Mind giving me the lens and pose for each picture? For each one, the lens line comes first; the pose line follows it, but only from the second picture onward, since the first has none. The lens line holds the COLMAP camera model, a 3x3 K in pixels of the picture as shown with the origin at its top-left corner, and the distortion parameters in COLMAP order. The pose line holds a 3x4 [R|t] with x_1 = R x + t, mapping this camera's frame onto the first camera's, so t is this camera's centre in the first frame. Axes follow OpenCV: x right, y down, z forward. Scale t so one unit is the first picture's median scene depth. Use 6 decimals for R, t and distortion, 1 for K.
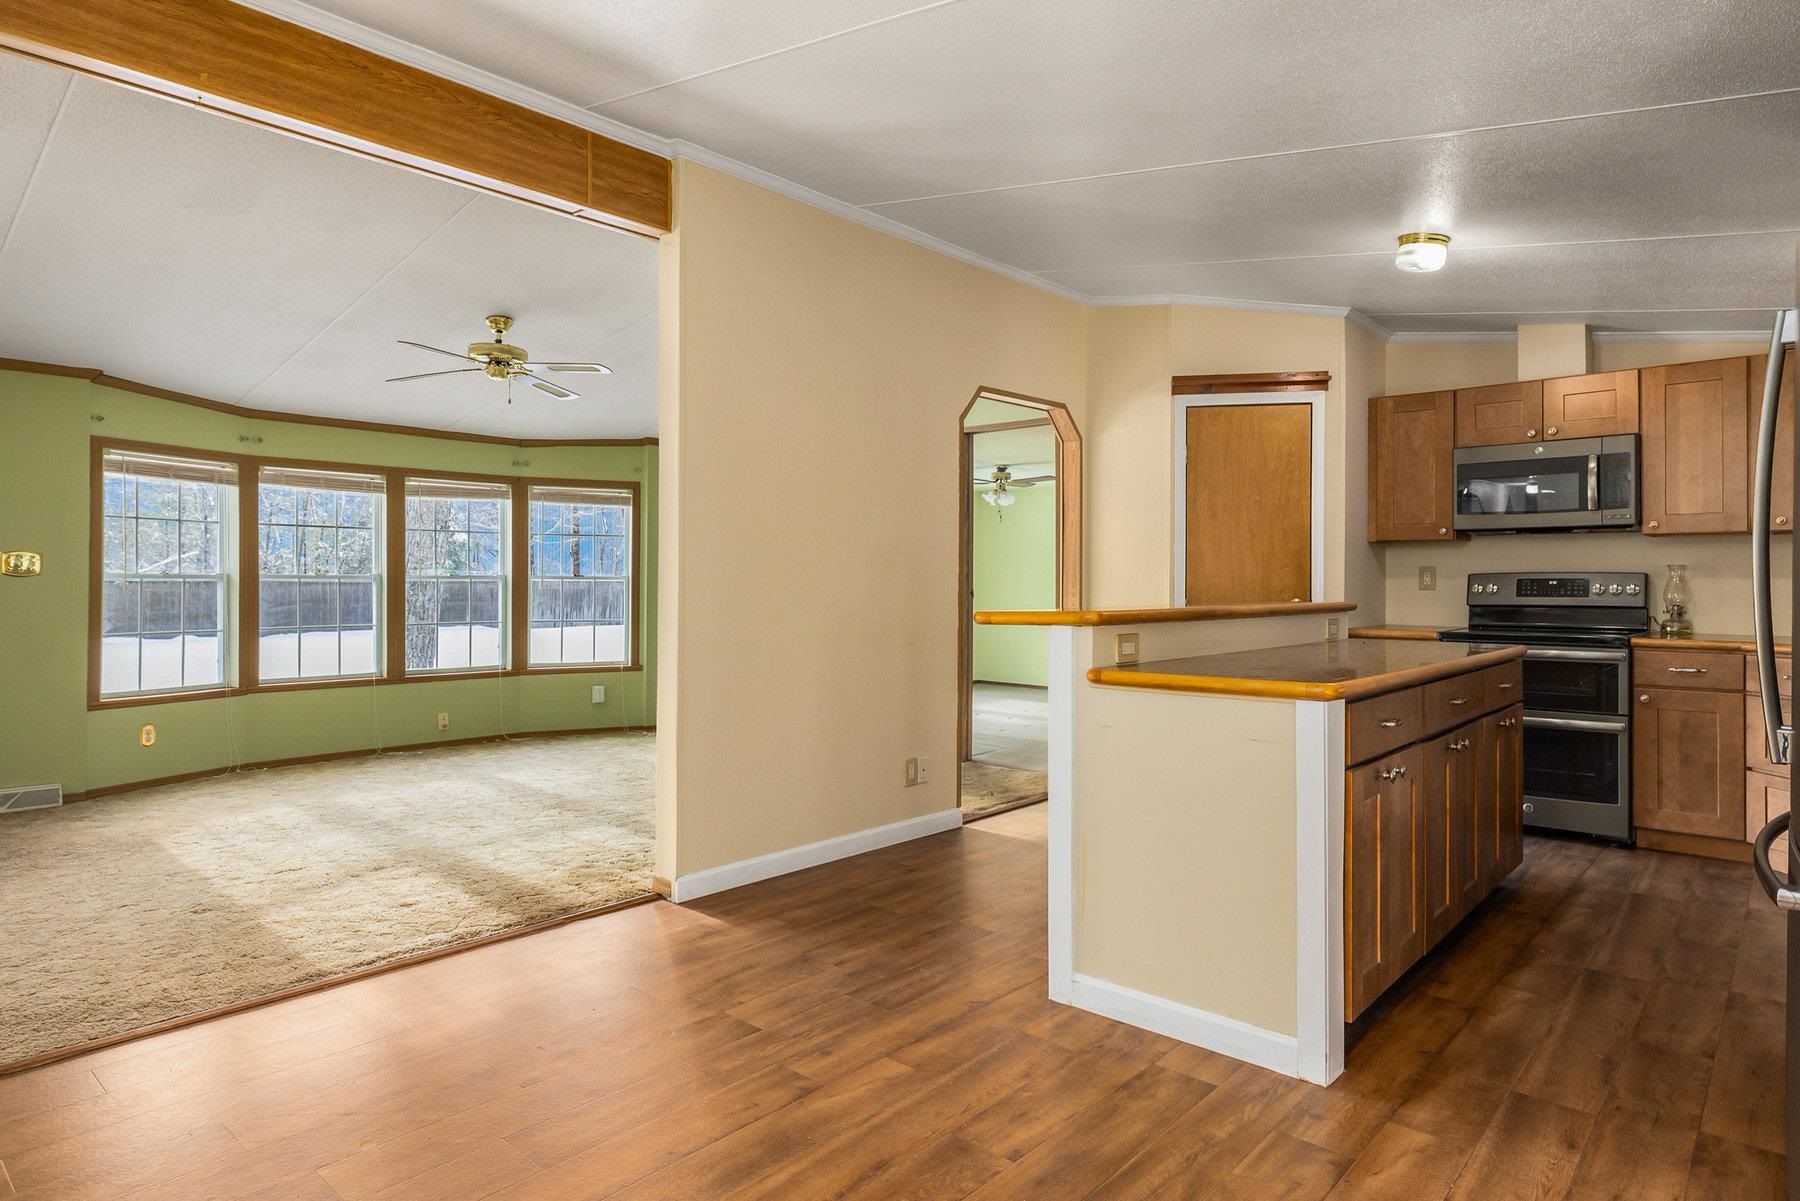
lens RADIAL K [[1039.8, 0, 898.6], [0, 1039.8, 577.8], [0, 0, 1]] dist [0.002247, -0.001934]
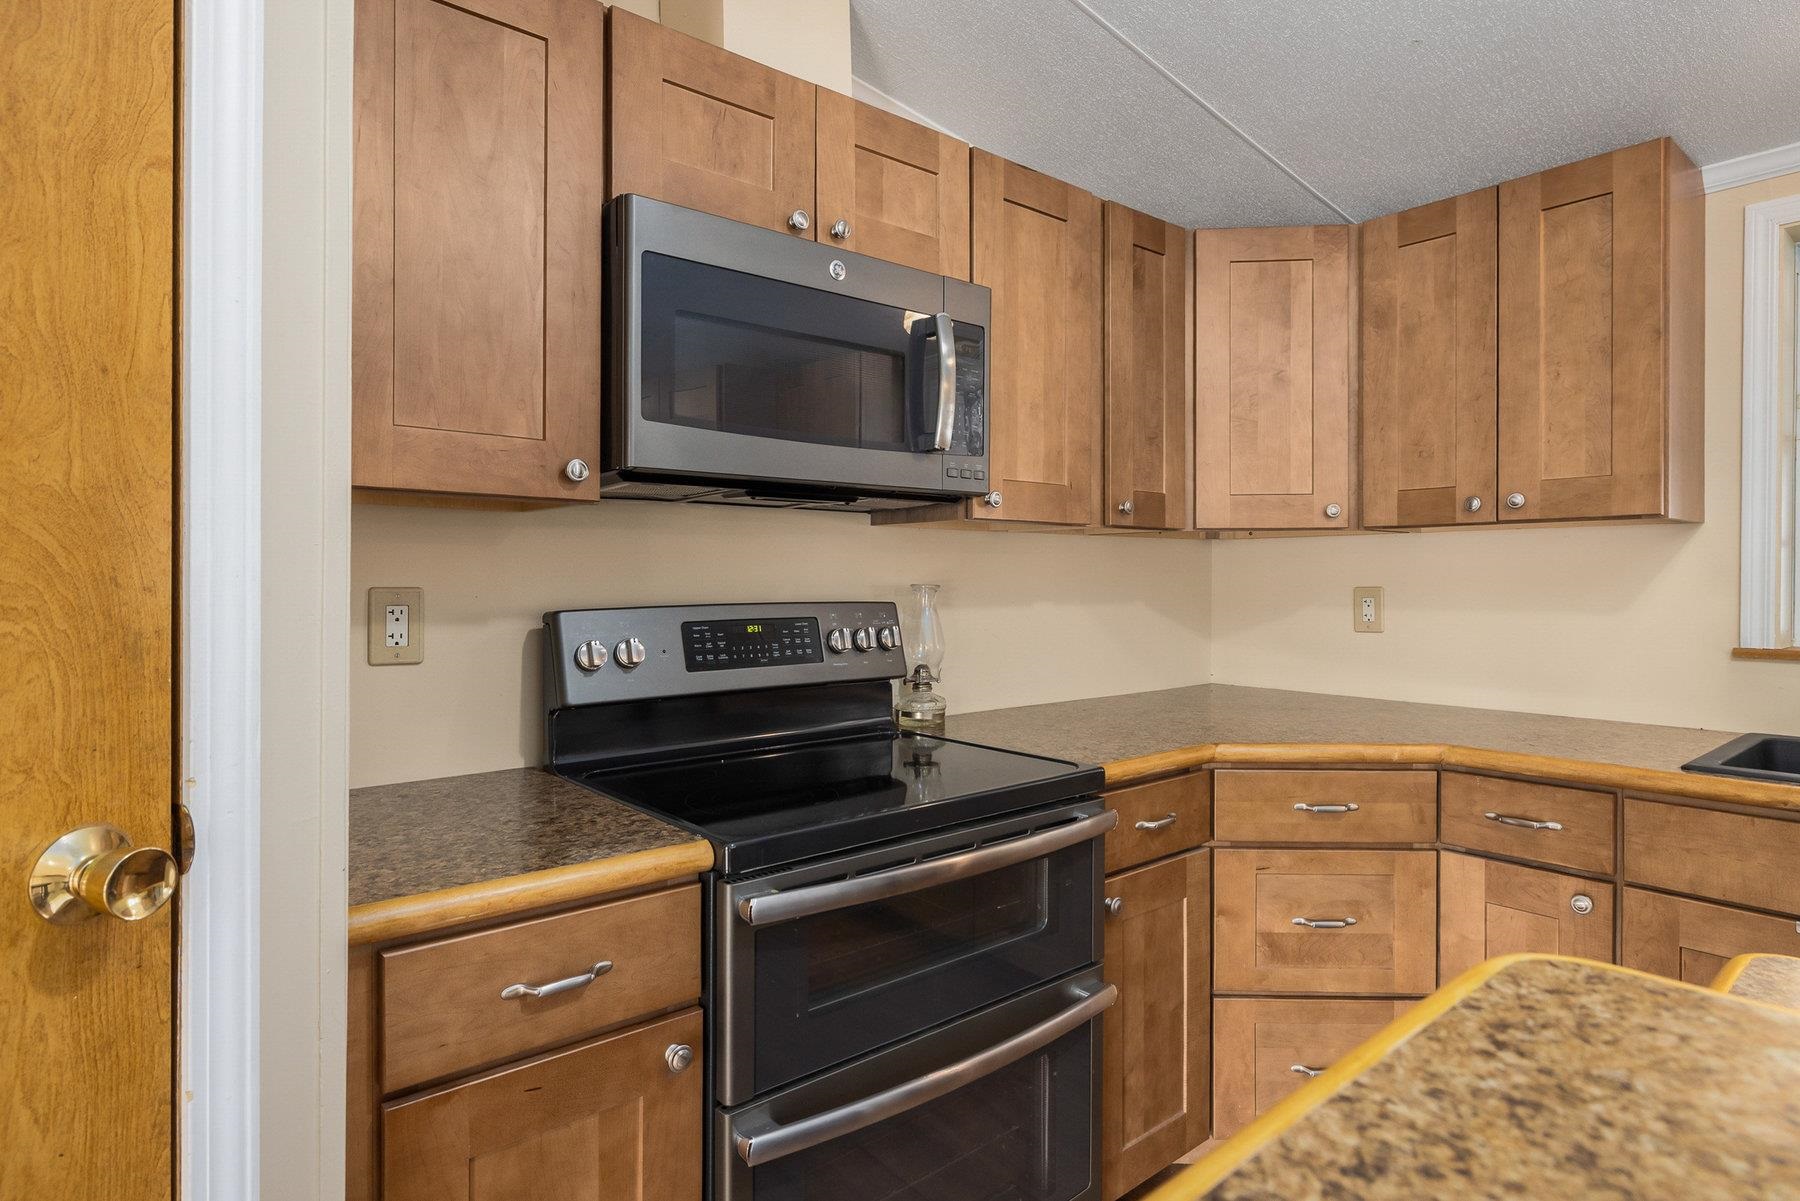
lens RADIAL K [[965.6, 0, 899.6], [0, 965.6, 576.8], [0, 0, 1]] dist [-0.000861, -0.000067]
pose [[0.142135, -0.002096, 0.989845, 0.285736], [-0.001137, 0.999997, 0.002281, -0.016880], [-0.989847, -0.001450, 0.142132, 0.932205]]
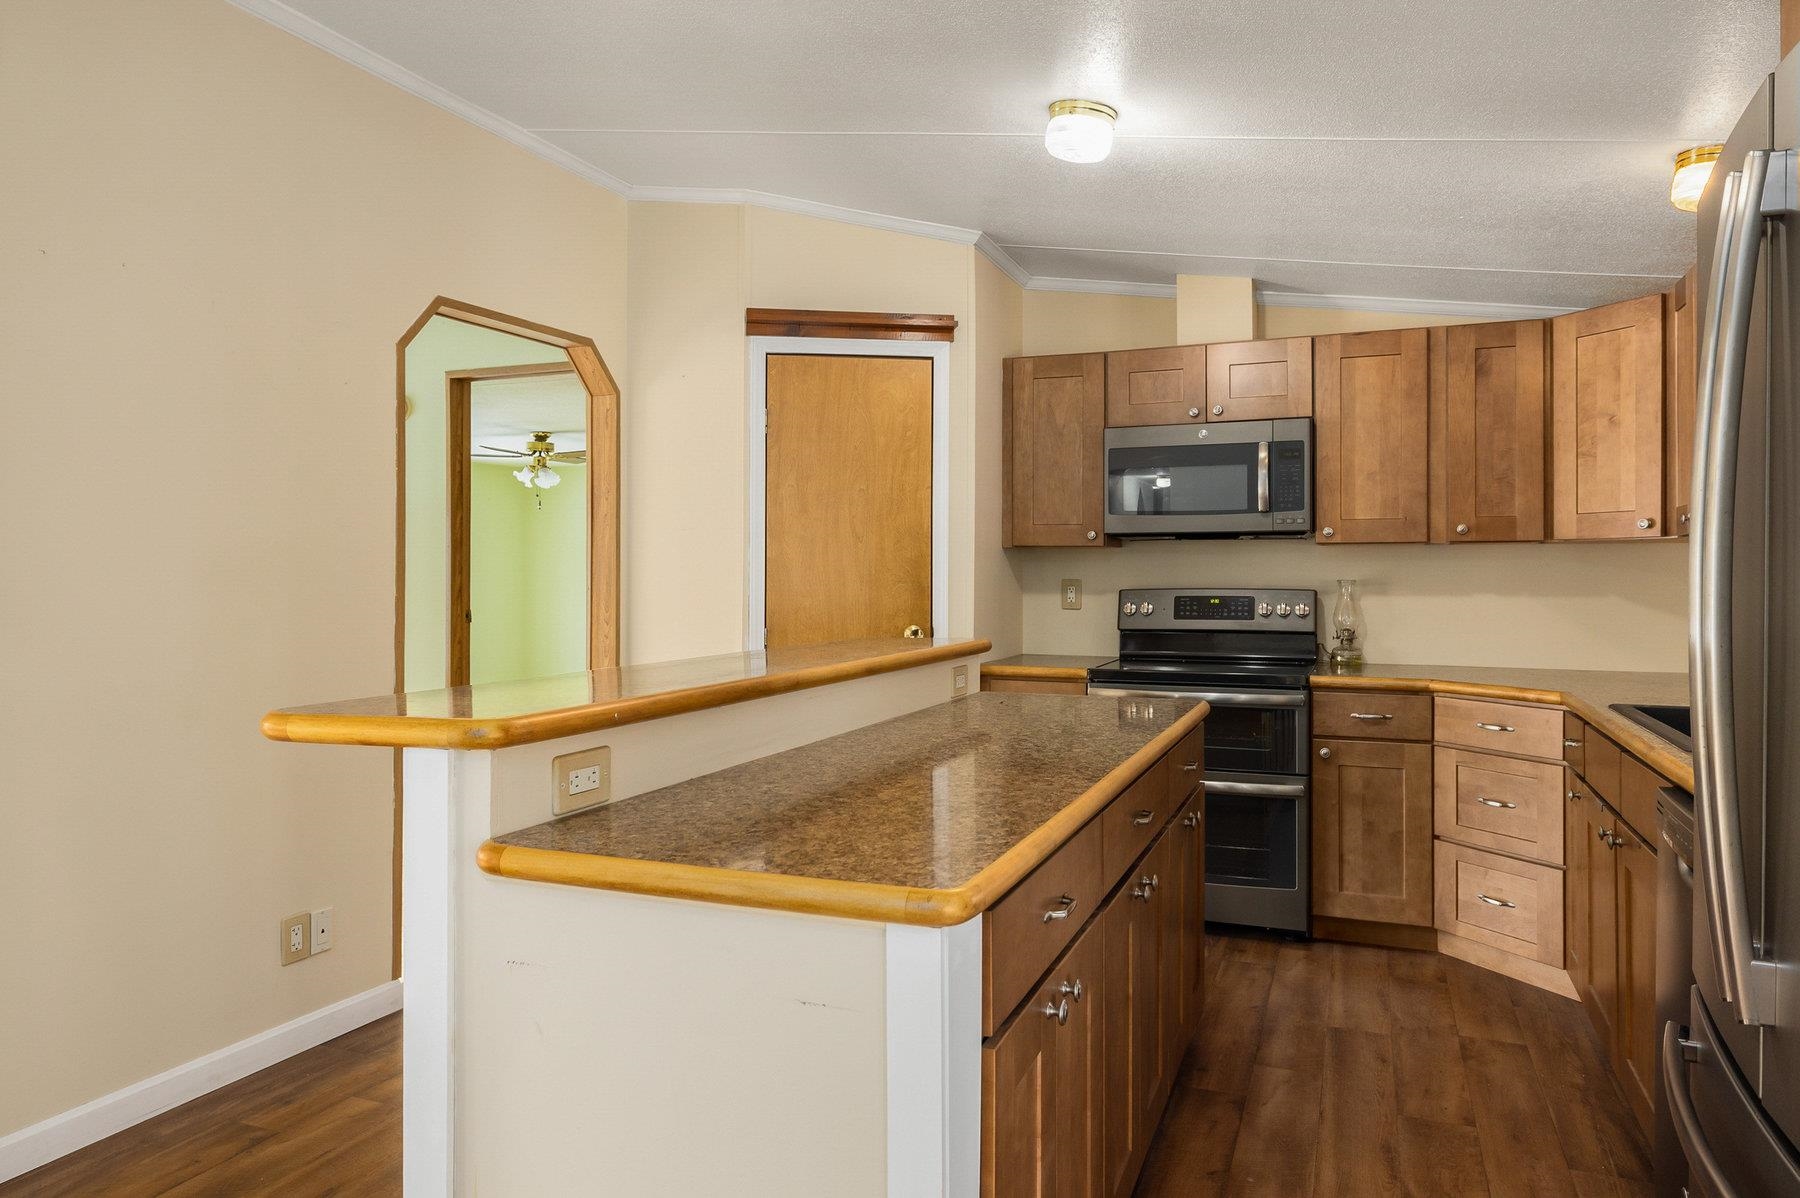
lens RADIAL K [[1171.5, 0, 901.8], [0, 1171.5, 571.6], [0, 0, 1]] dist [-0.003222, -0.000463]
pose [[0.940853, -0.000674, 0.338814, 0.104167], [0.000168, 0.999999, 0.001525, -0.020394], [-0.338815, -0.001378, 0.940852, 0.248202]]
